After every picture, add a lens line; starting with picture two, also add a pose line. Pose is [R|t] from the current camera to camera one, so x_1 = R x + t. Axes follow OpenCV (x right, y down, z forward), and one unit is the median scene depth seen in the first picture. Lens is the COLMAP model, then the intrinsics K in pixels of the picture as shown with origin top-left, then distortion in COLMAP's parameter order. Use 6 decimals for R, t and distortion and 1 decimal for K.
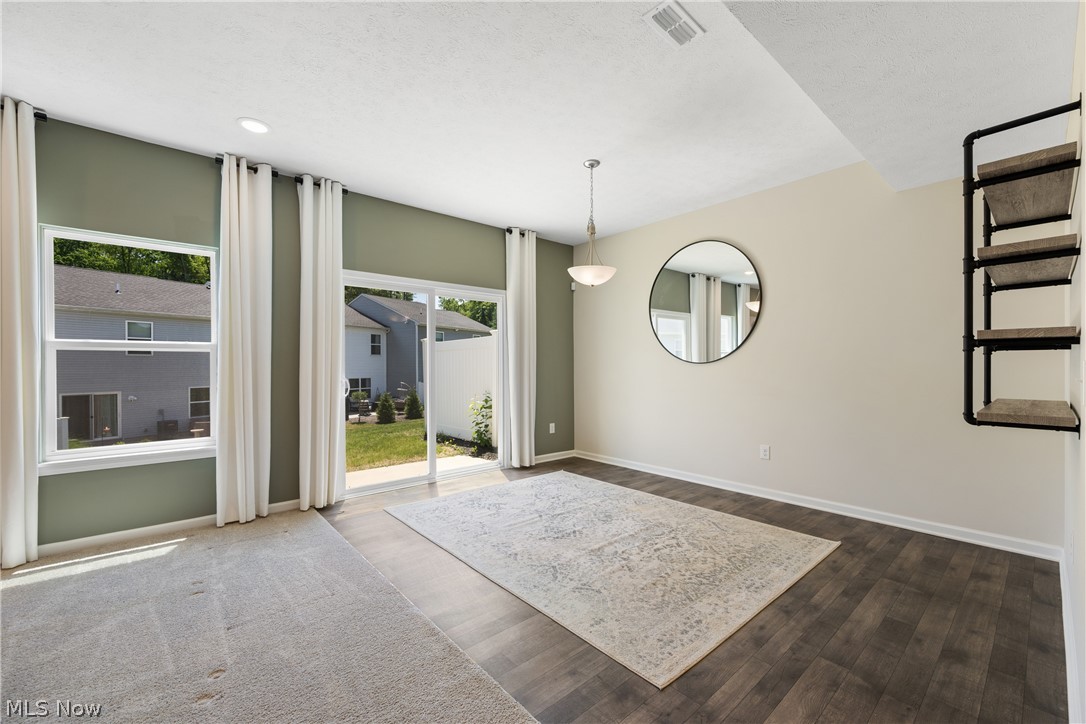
lens RADIAL K [[433.1, 0, 579.5], [0, 433.1, 364.4], [0, 0, 1]] dist [-0.000396, 0.000037]
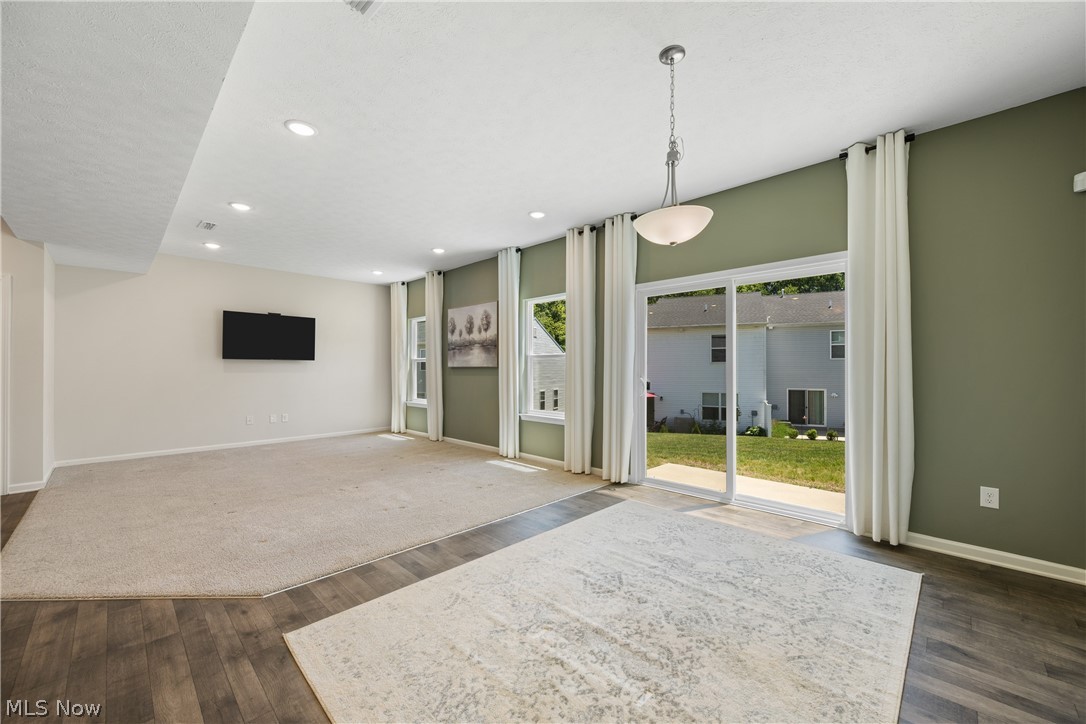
lens RADIAL K [[433.1, 0, 543.4], [0, 433.1, 366.8], [0, 0, 1]] dist [-0.000396, 0.000037]
pose [[0.035785, -0.000957, -0.999359, 0.653660], [0.001343, 0.999999, -0.000909, 0.000360], [0.999359, -0.001310, 0.035786, 0.772763]]
